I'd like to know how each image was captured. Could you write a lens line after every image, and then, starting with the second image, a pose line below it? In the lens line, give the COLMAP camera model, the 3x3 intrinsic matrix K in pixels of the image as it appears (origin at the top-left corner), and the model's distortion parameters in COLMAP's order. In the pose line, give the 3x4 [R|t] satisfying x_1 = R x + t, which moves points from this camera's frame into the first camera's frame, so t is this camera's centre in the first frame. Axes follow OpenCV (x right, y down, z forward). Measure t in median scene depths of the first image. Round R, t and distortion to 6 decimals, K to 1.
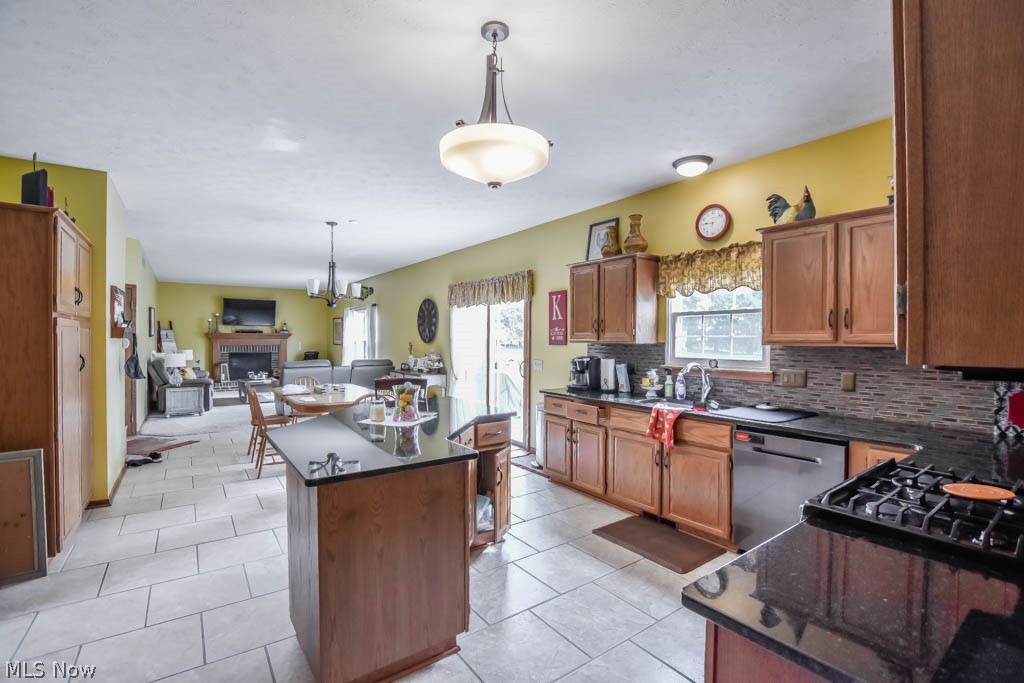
lens RADIAL K [[458.1, 0, 512.0], [0, 458.1, 341.5], [0, 0, 1]] dist [-0.029254, -0.000060]
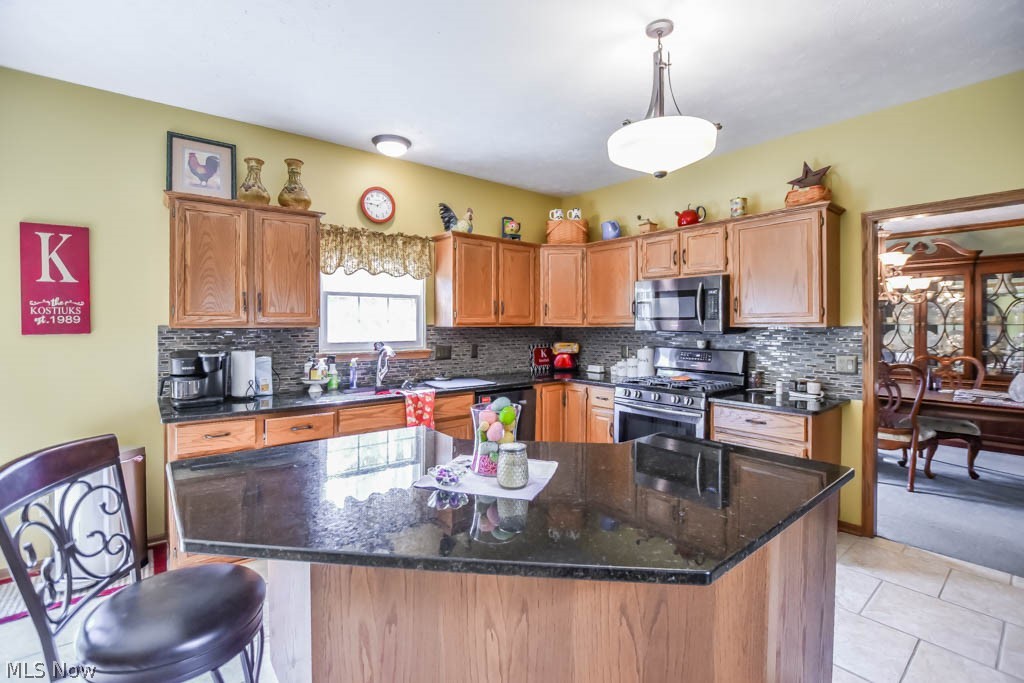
lens RADIAL K [[456.3, 0, 512.5], [0, 456.3, 325.8], [0, 0, 1]] dist [-0.002959, -0.000314]
pose [[-0.027867, -0.007888, 0.999581, -0.405553], [0.007195, 0.999941, 0.008091, -0.001731], [-0.999586, 0.007417, -0.027808, 0.522104]]
